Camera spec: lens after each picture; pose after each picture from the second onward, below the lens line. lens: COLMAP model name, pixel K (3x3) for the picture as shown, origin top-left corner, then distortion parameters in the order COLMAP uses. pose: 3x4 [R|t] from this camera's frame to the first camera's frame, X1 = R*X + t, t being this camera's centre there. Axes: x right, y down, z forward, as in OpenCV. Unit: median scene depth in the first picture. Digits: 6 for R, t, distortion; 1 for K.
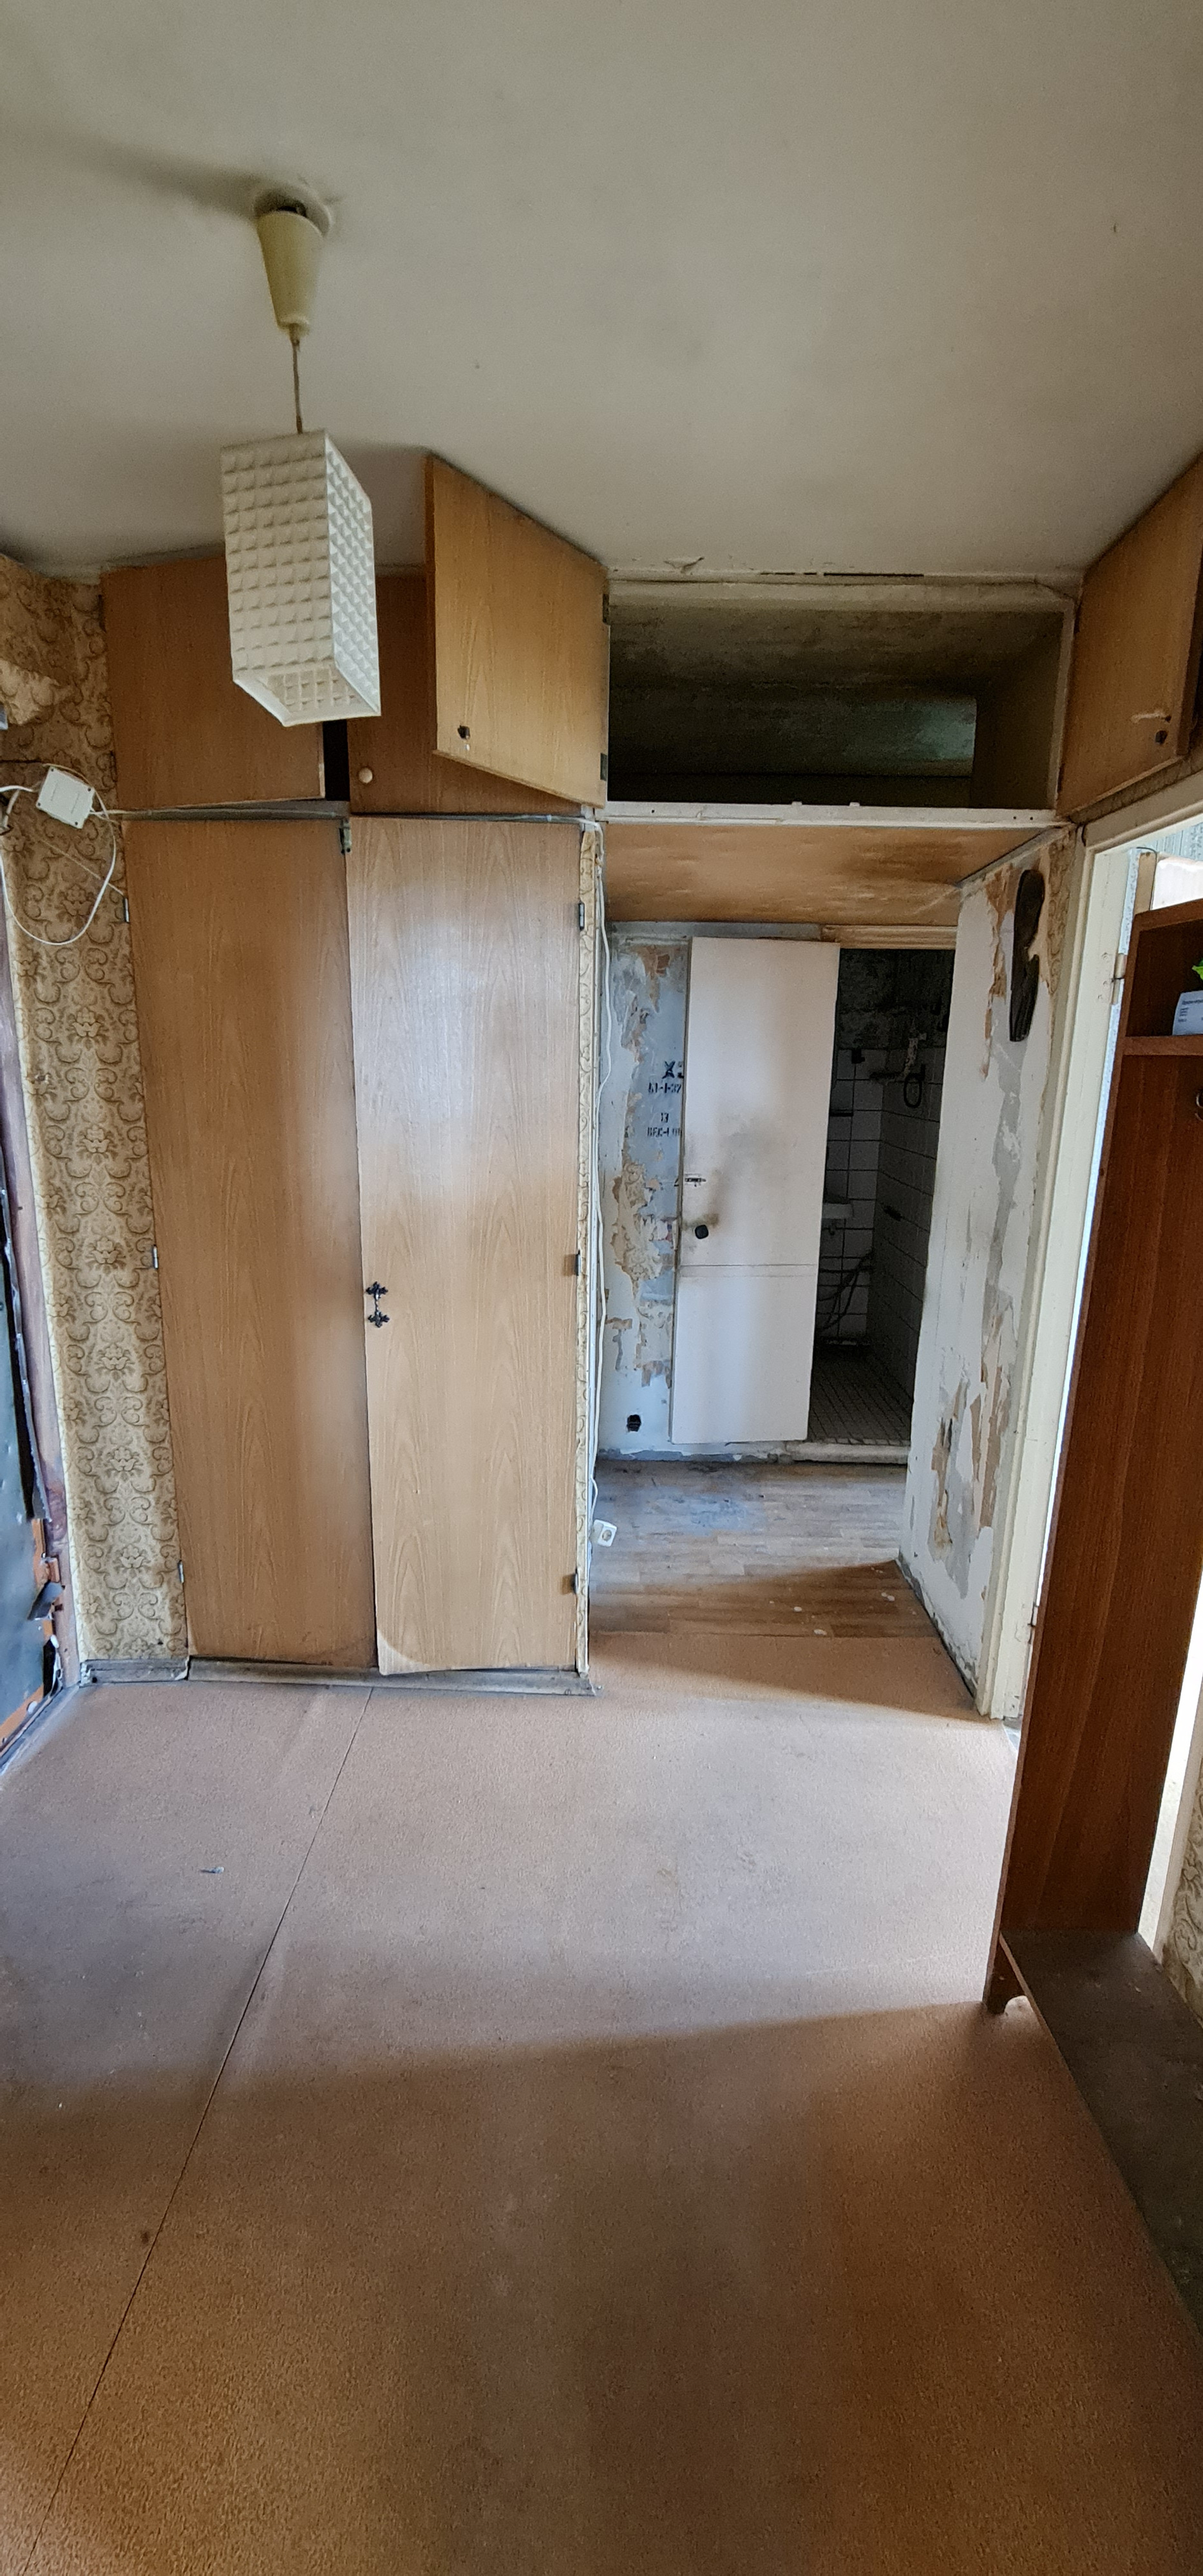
lens RADIAL K [[1052.5, 0, 603.5], [0, 1052.5, 1302.4], [0, 0, 1]] dist [-0.009287, 0.001245]
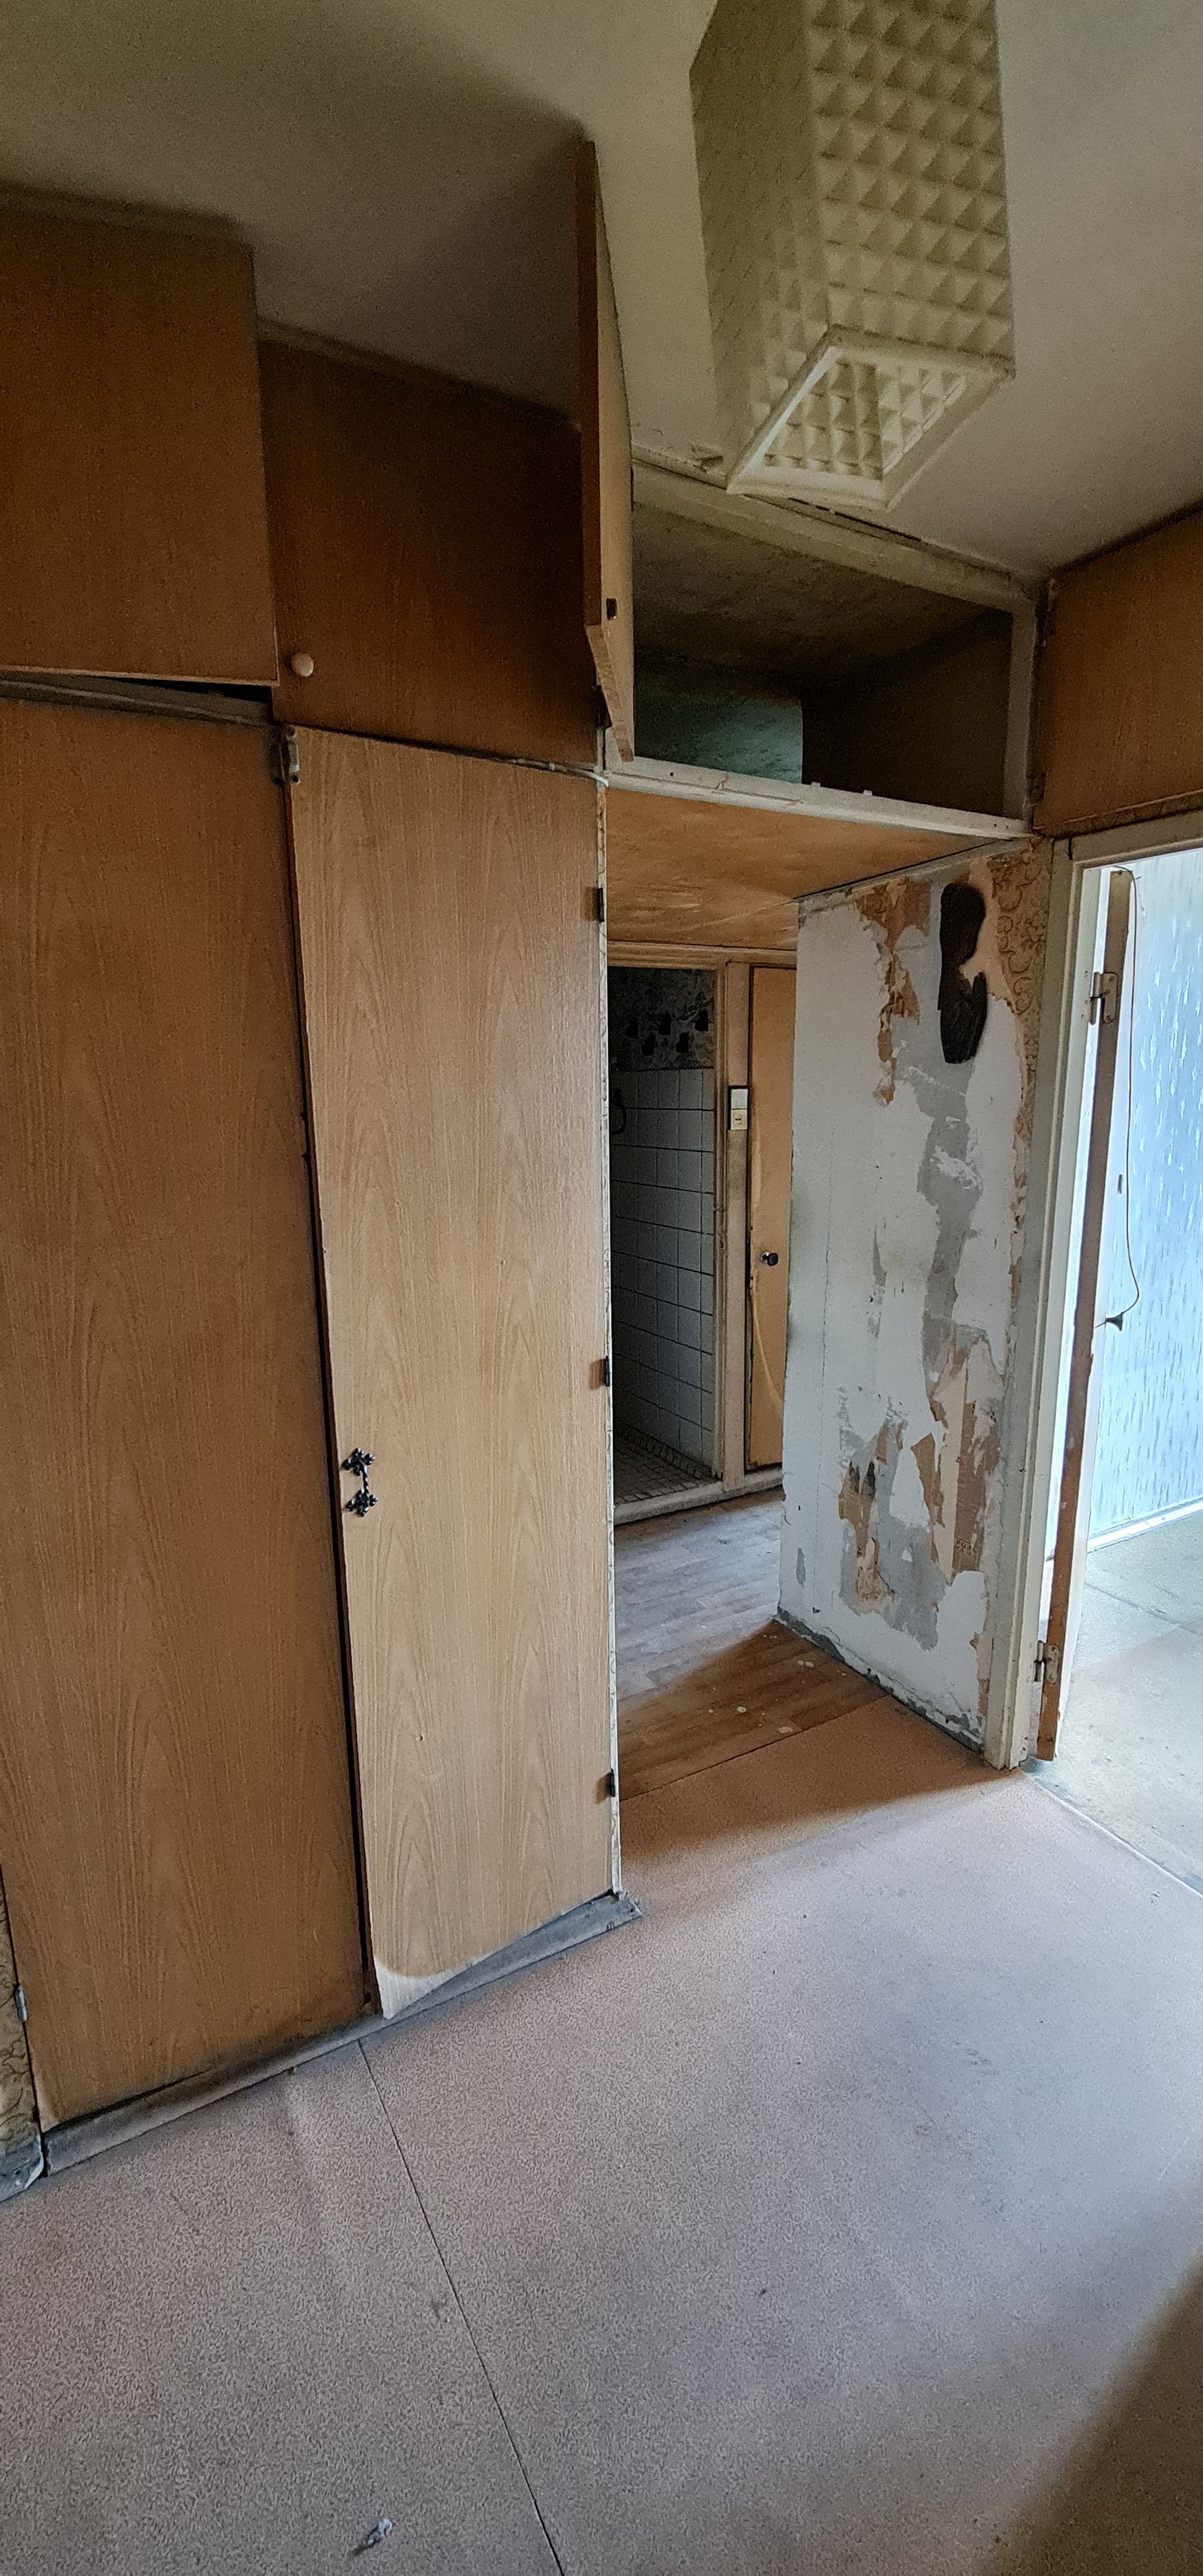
lens RADIAL K [[1052.5, 0, 603.5], [0, 1052.5, 1302.4], [0, 0, 1]] dist [-0.009287, 0.001245]
pose [[0.863765, -0.130687, 0.486652, -0.373289], [0.141808, 0.989794, 0.014105, -0.092937], [-0.483529, 0.056828, 0.873482, 0.336349]]
